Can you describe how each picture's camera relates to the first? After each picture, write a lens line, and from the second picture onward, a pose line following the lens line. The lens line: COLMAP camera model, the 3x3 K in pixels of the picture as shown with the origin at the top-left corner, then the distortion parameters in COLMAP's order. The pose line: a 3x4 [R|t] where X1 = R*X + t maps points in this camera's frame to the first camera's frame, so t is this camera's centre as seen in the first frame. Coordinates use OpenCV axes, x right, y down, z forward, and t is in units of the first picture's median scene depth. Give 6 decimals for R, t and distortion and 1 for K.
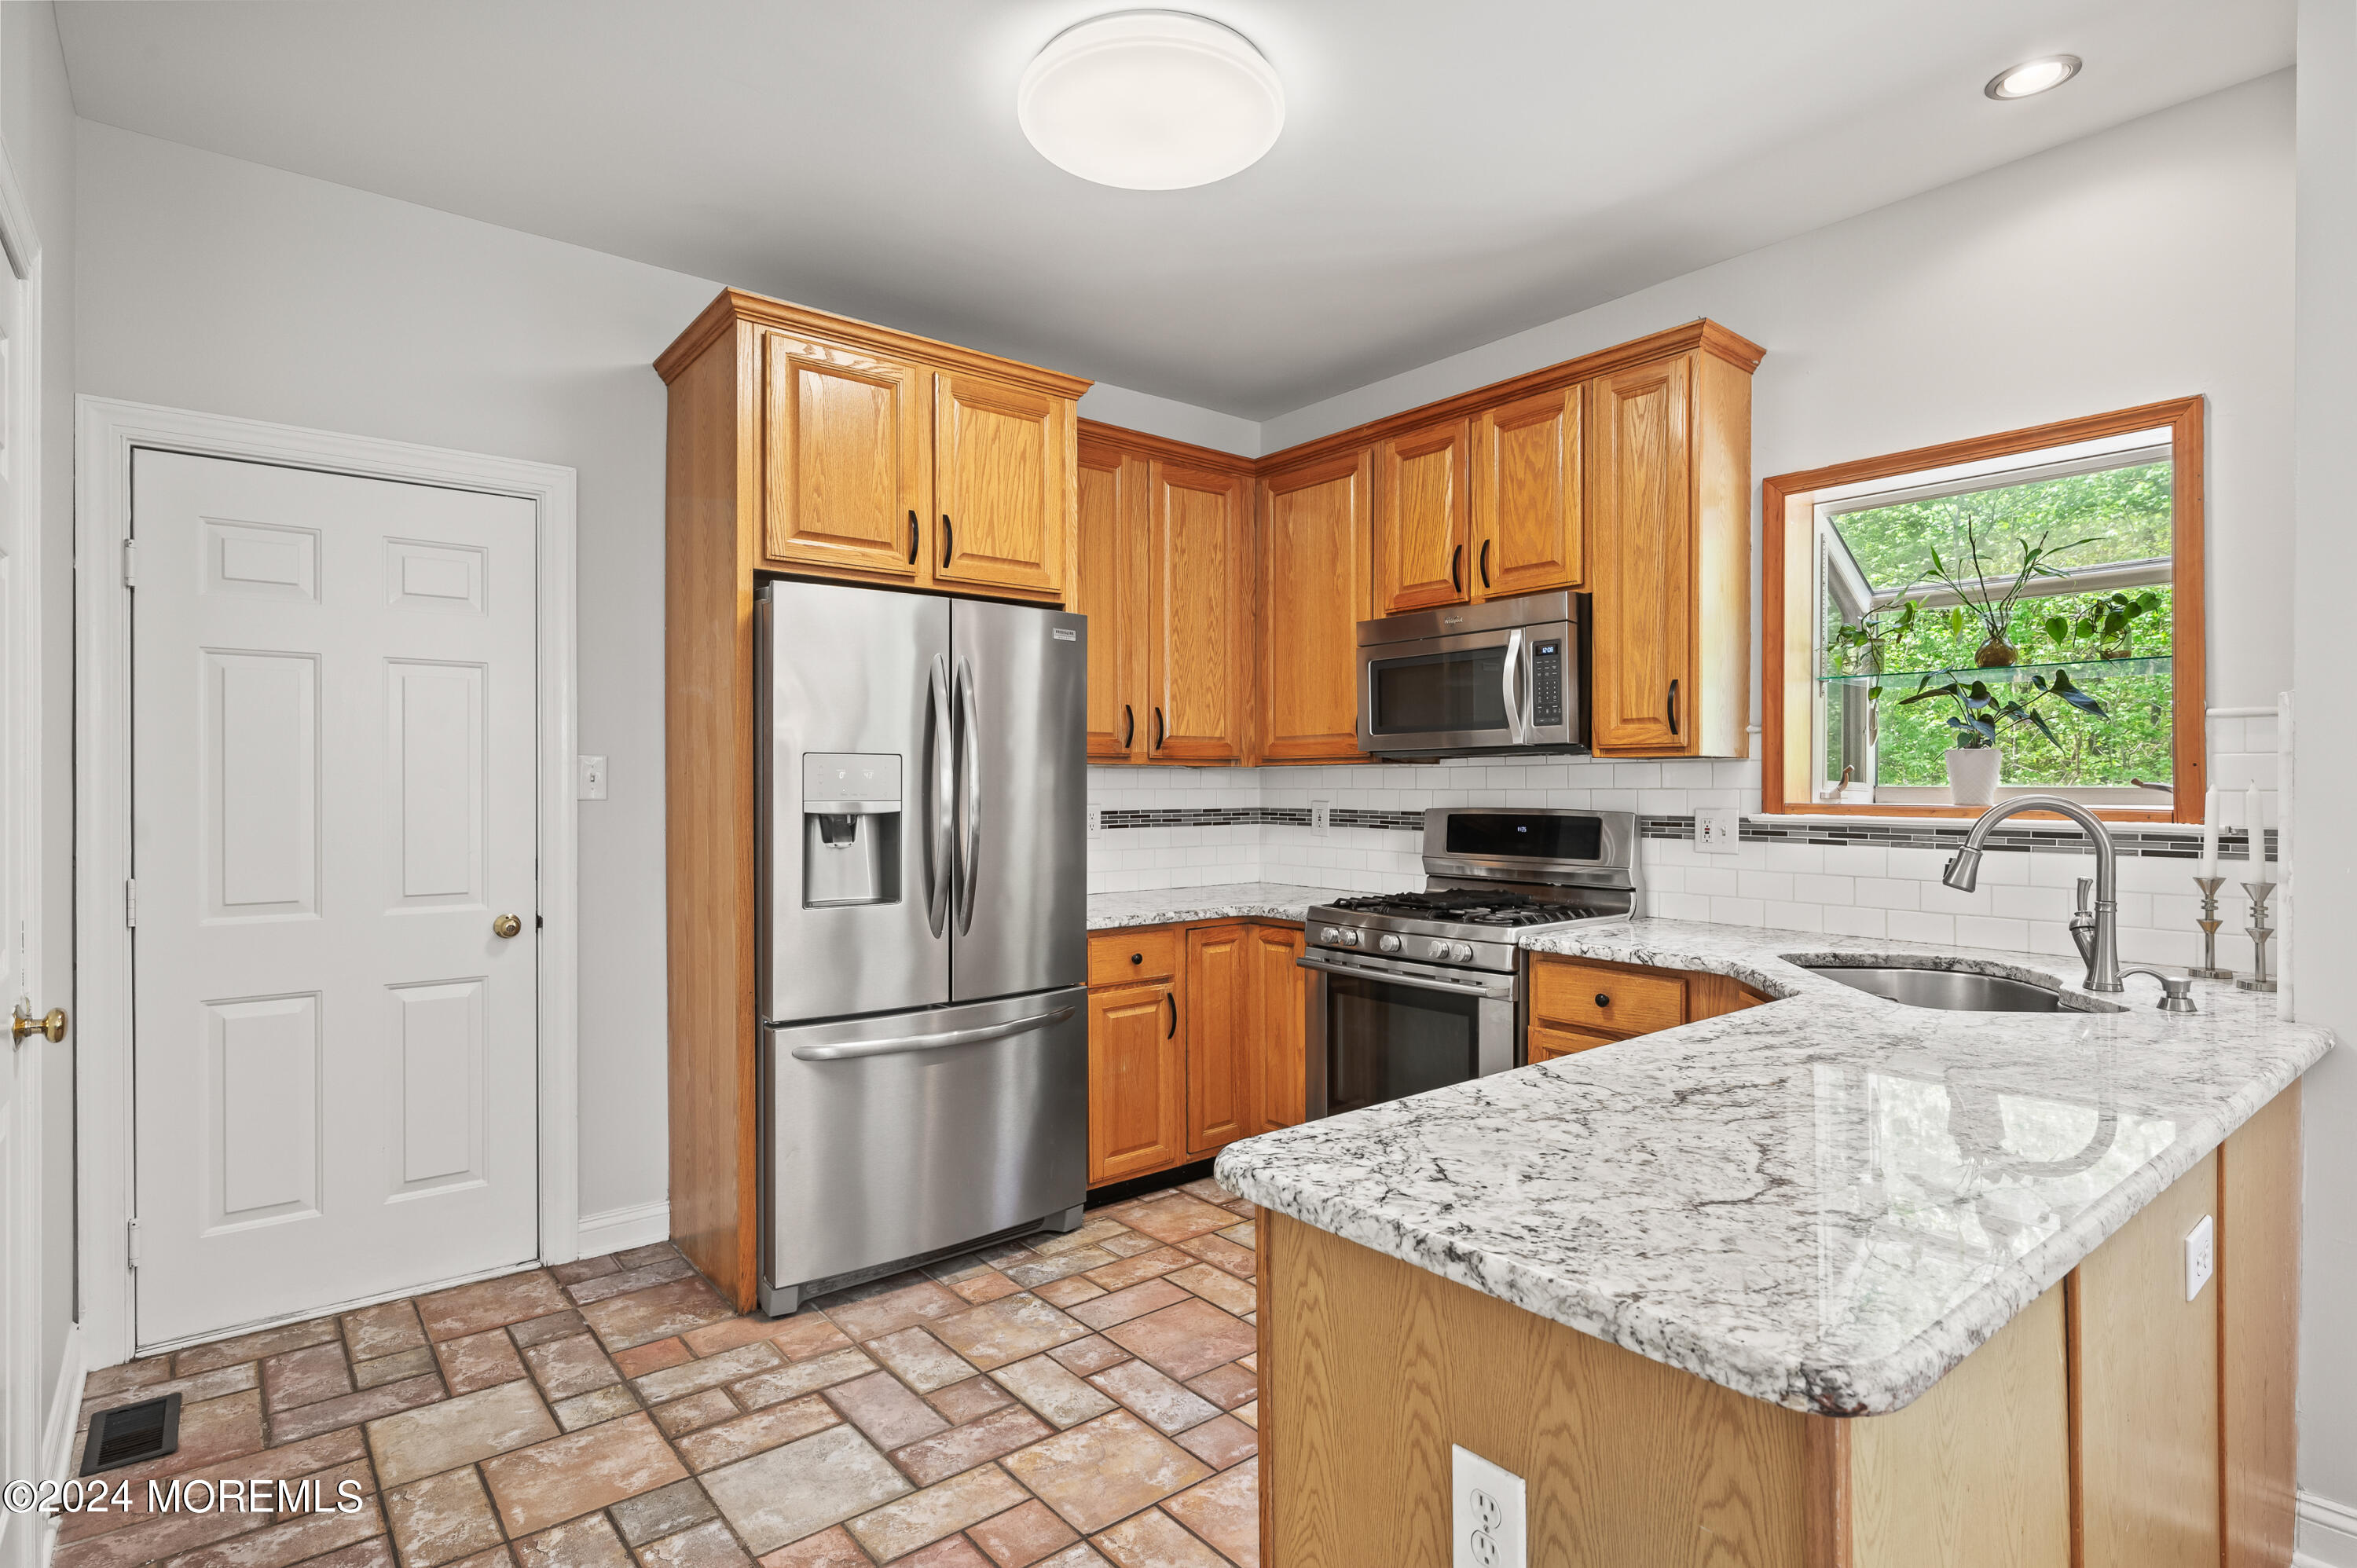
lens RADIAL K [[1198.7, 0, 1178.5], [0, 1198.7, 784.0], [0, 0, 1]] dist [-0.003816, -0.000425]
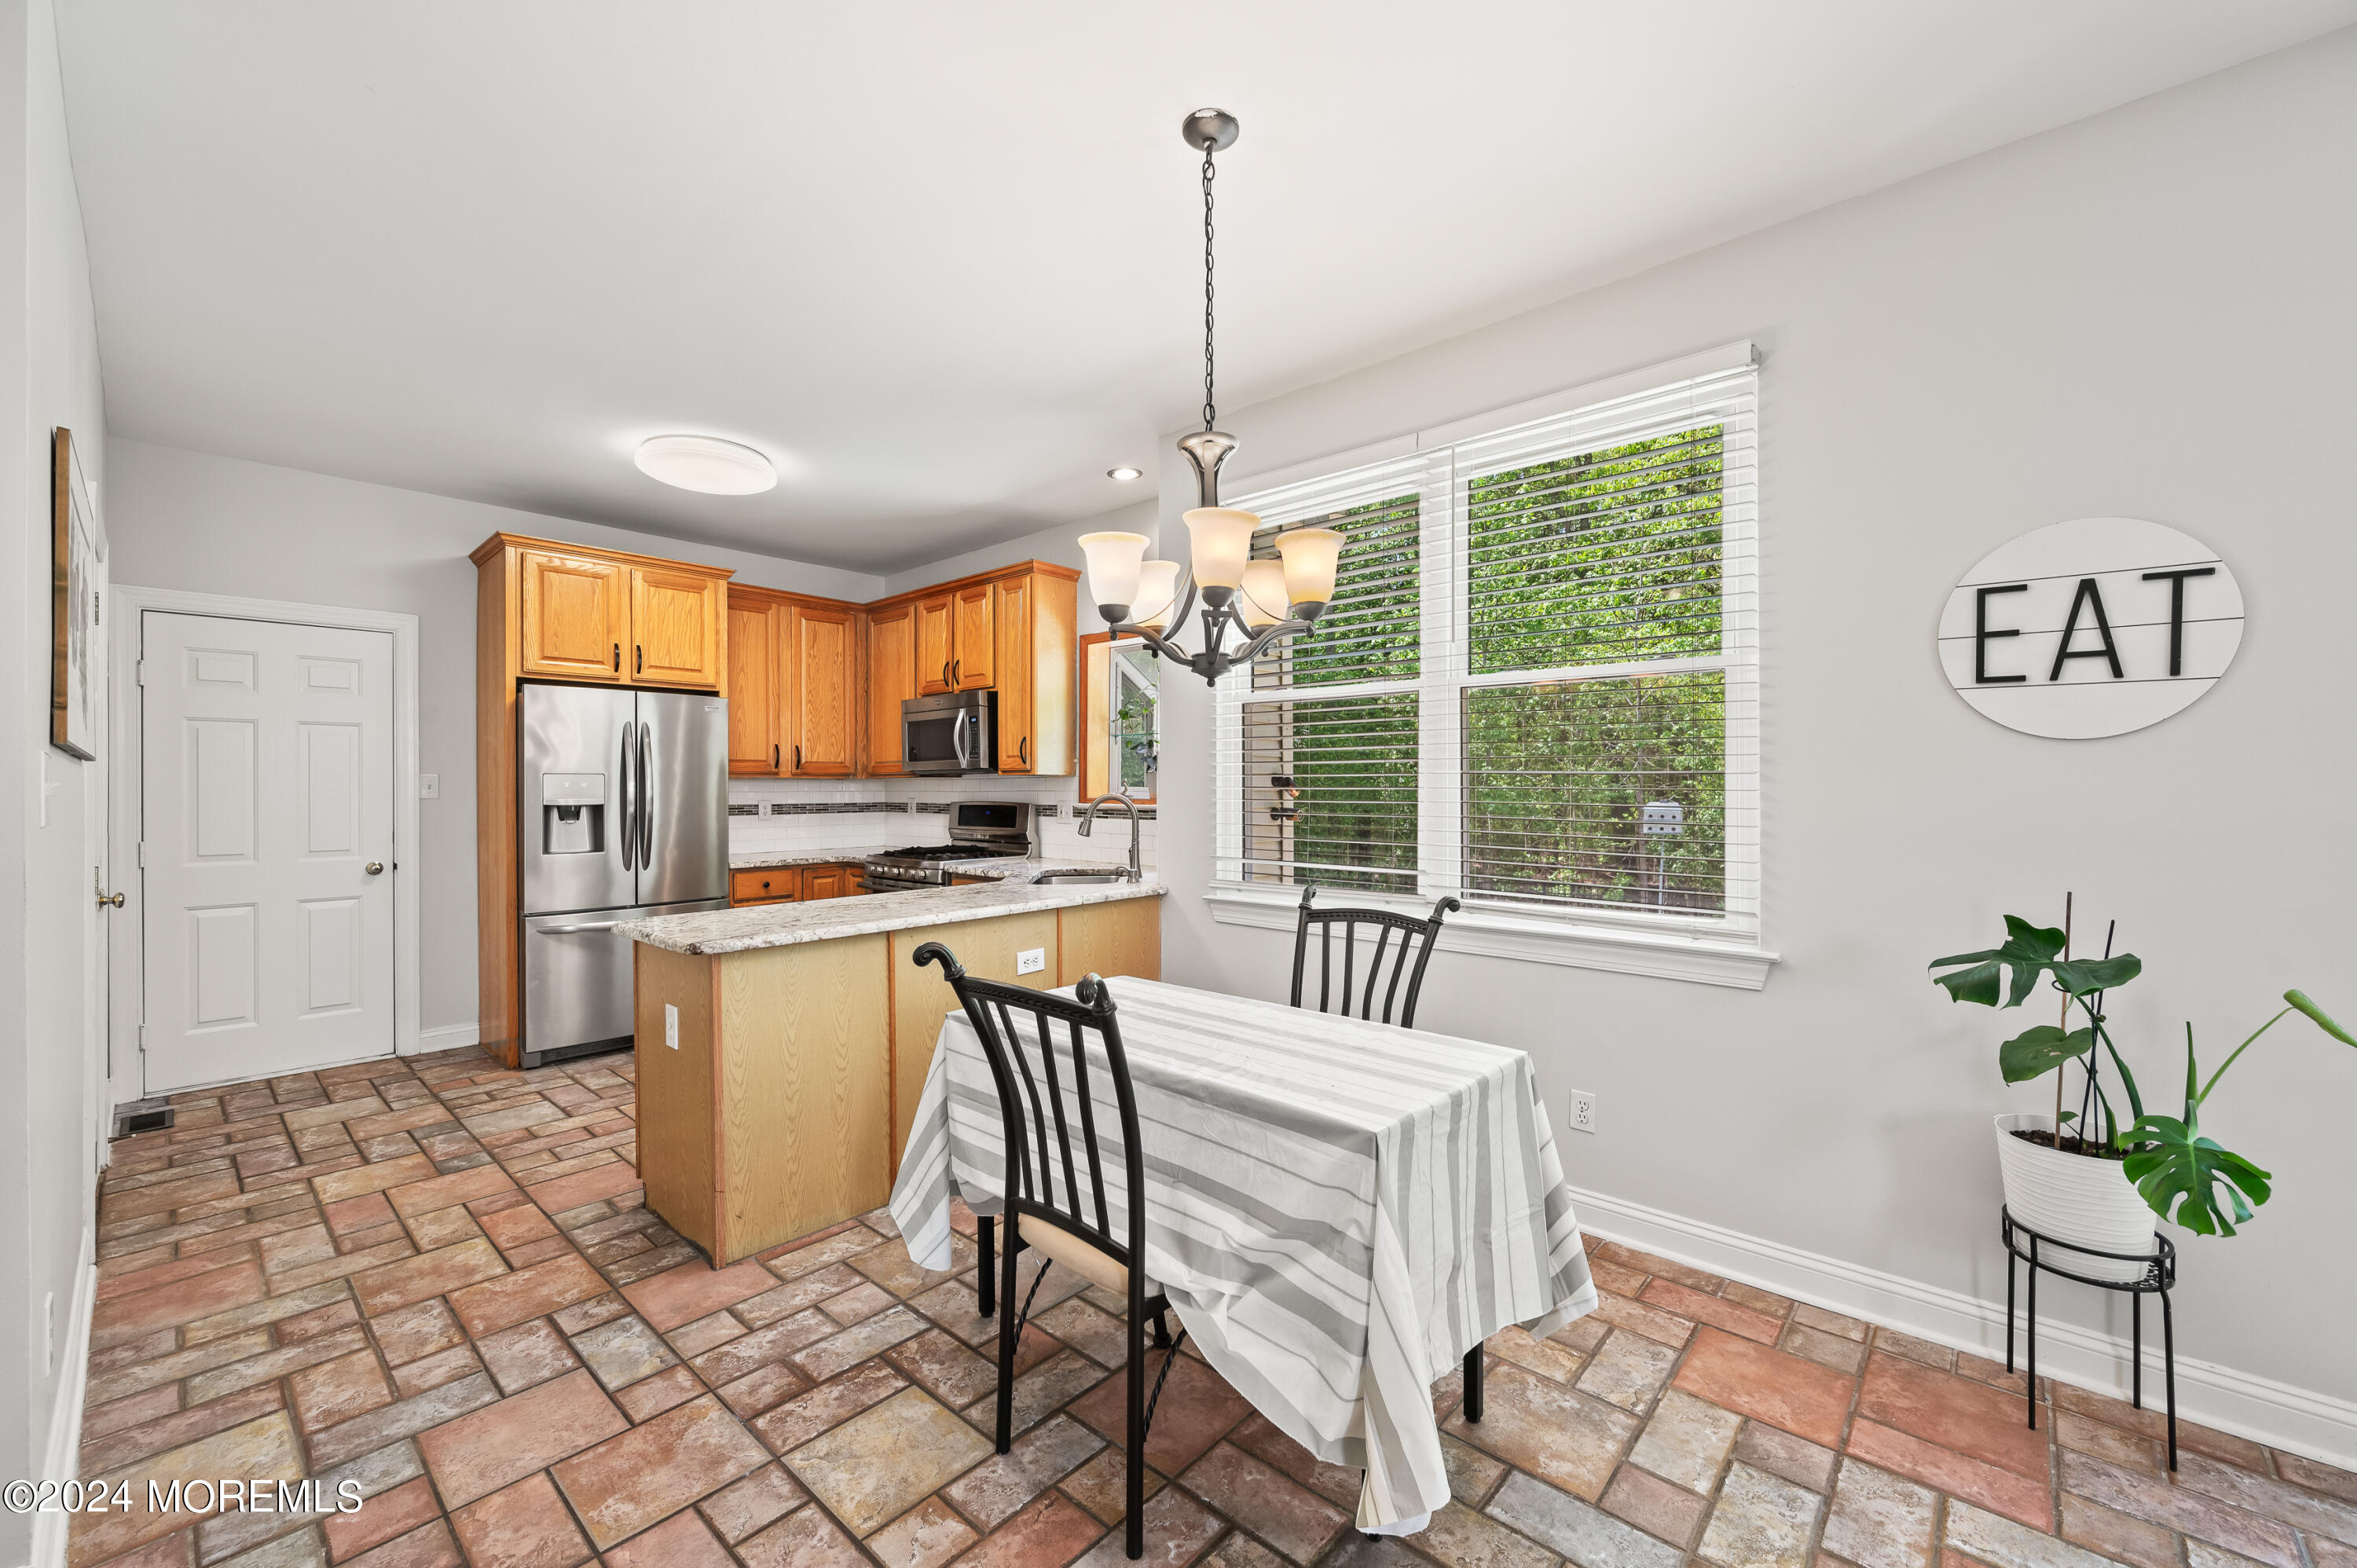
lens RADIAL K [[936.0, 0, 1178.7], [0, 936.0, 785.3], [0, 0, 1]] dist [-0.001737, -0.000422]
pose [[0.988528, -0.001948, 0.151024, 0.428632], [0.002192, 0.999997, -0.001448, -0.002759], [-0.151020, 0.001762, 0.988529, -0.582190]]
